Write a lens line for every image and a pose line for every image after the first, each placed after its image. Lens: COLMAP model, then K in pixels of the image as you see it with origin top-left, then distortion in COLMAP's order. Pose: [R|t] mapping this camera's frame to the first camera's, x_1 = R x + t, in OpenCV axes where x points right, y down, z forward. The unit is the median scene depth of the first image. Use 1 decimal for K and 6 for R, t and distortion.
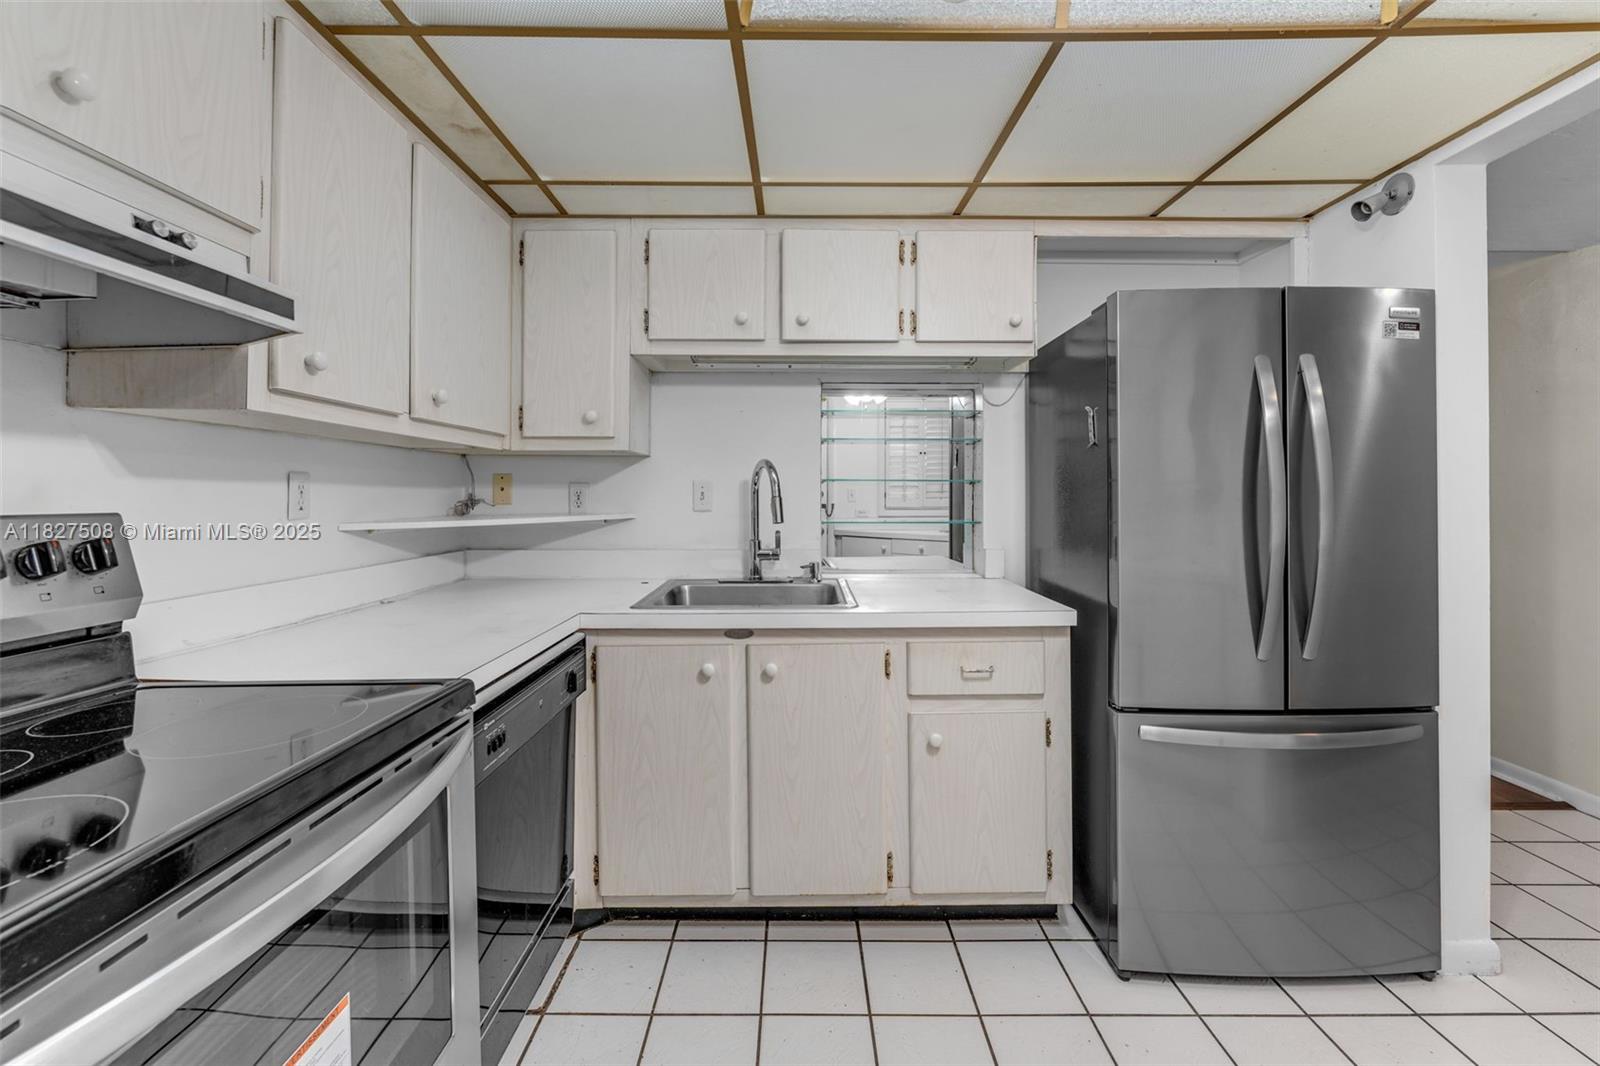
lens RADIAL K [[650.2, 0, 802.9], [0, 650.2, 496.8], [0, 0, 1]] dist [-0.004476, -0.000049]
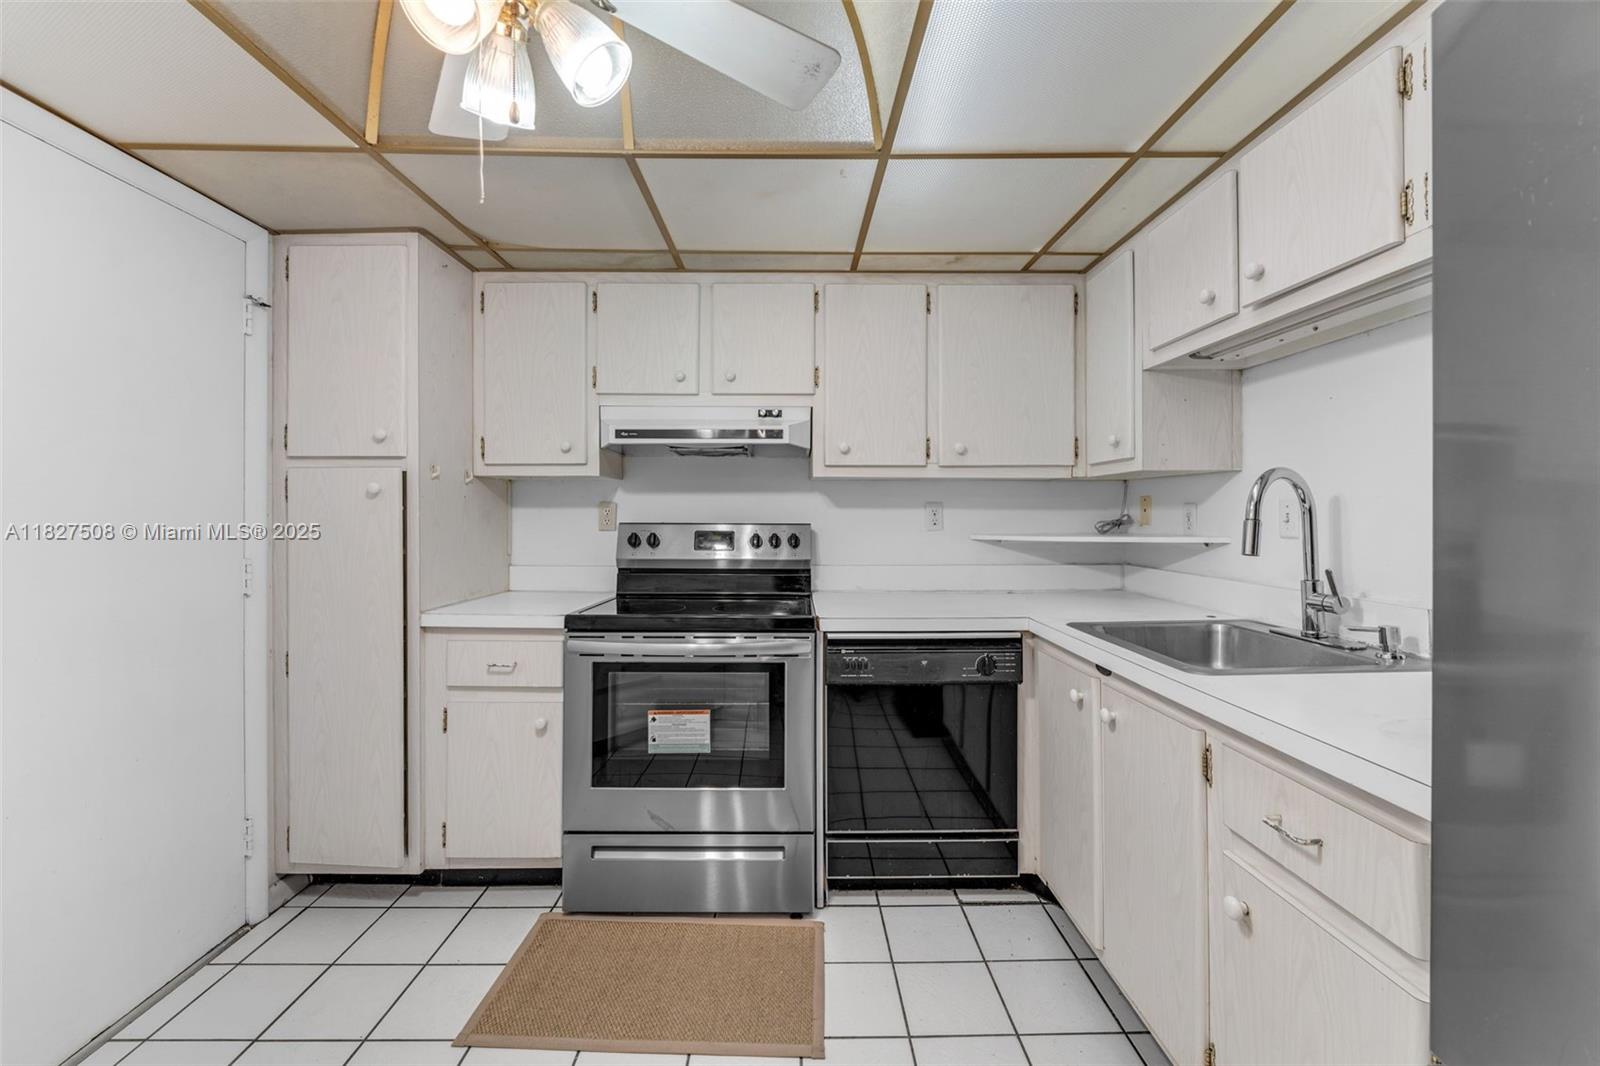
lens RADIAL K [[650.2, 0, 799.3], [0, 650.2, 517.5], [0, 0, 1]] dist [-0.004476, -0.000049]
pose [[0.011626, 0.004976, -0.999920, 0.625826], [-0.002560, 0.999984, 0.004946, -0.003985], [0.999929, 0.002502, 0.011638, 0.435677]]
